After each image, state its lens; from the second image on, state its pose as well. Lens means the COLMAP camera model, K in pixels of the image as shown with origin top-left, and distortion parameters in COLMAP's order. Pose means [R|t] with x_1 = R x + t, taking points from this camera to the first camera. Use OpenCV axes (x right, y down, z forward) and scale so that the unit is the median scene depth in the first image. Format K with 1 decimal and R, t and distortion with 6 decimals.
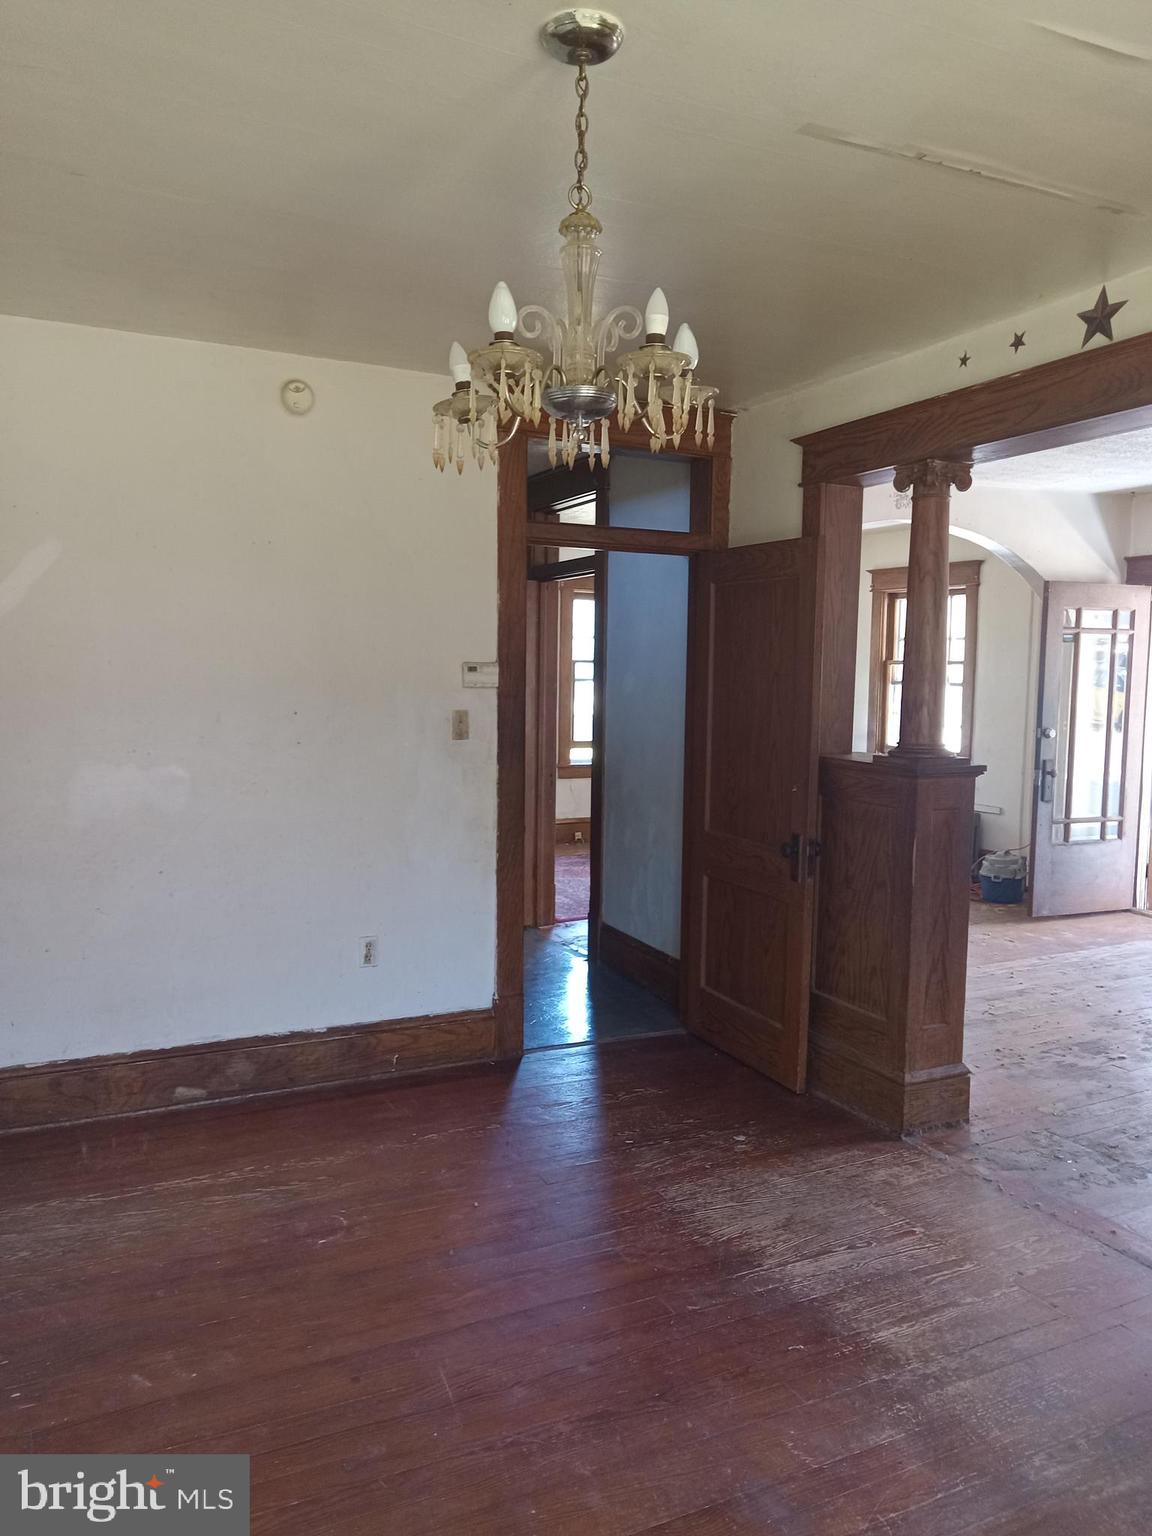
lens RADIAL K [[1163.2, 0, 577.1], [0, 1163.2, 768.3], [0, 0, 1]] dist [0.003280, -0.011958]
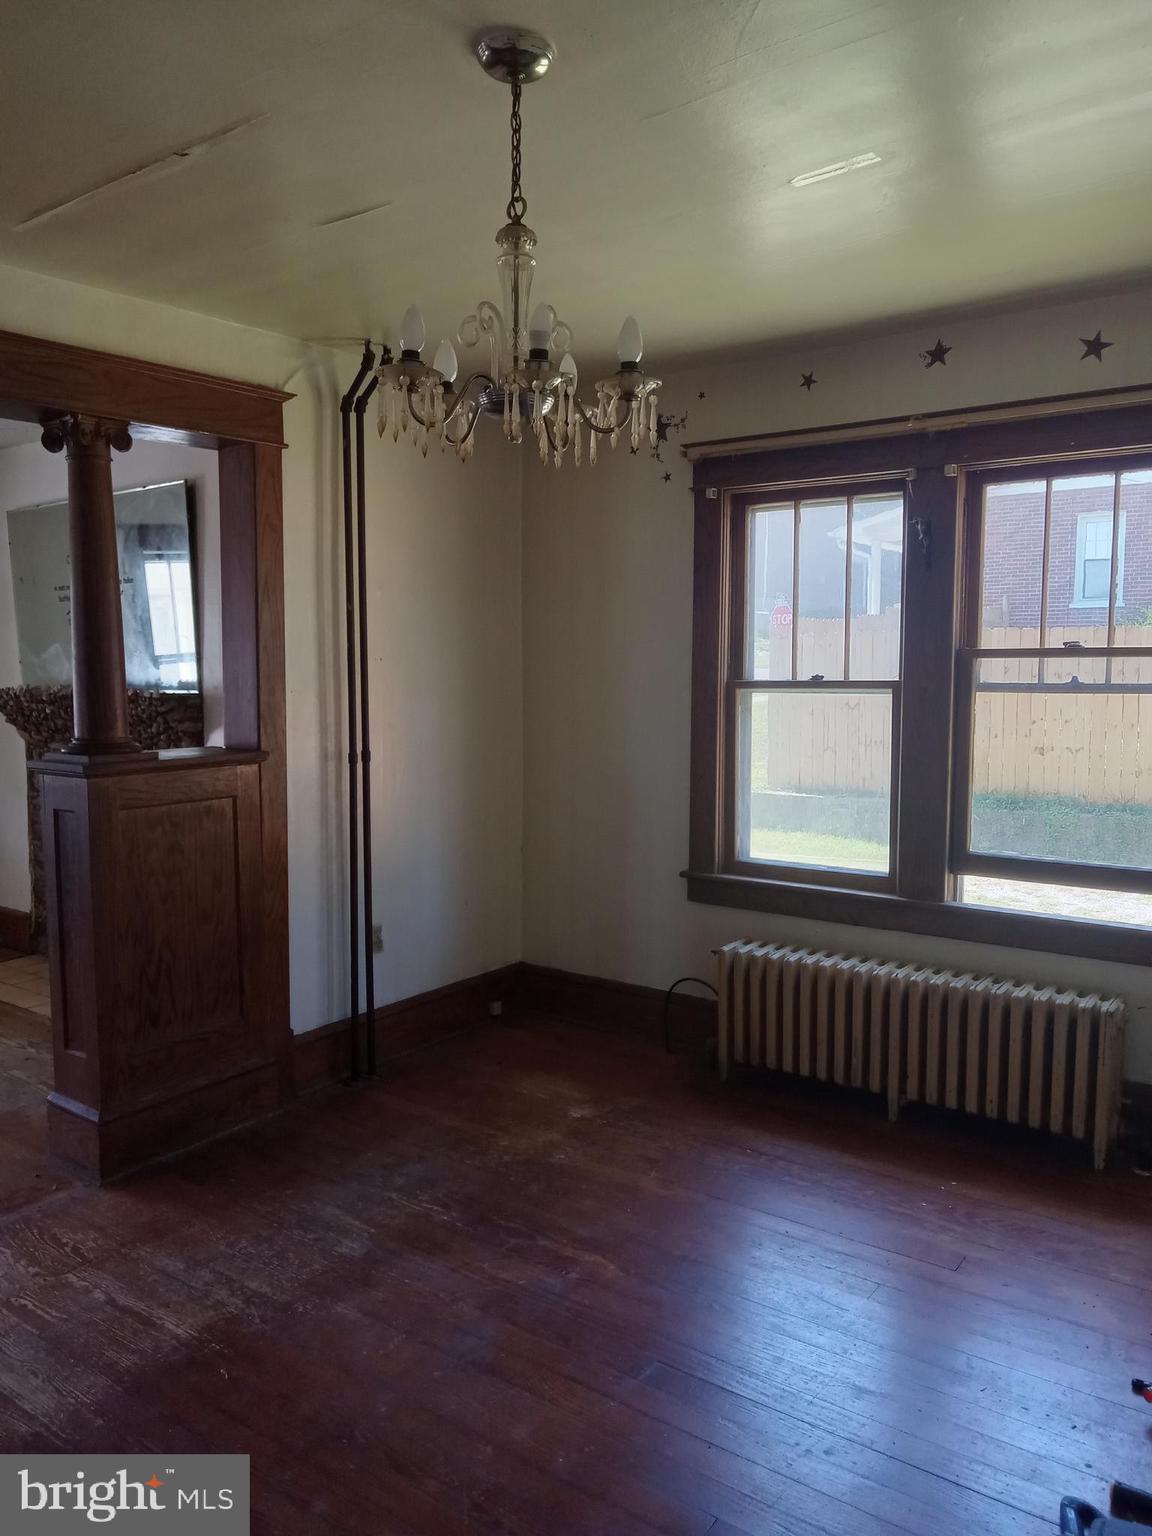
lens RADIAL K [[1163.2, 0, 581.3], [0, 1163.2, 766.4], [0, 0, 1]] dist [0.003280, -0.011958]
pose [[-0.443551, -0.089226, 0.891796, -0.723626], [0.086466, 0.986131, 0.141669, -0.091857], [-0.892068, 0.139947, -0.429685, 1.065507]]
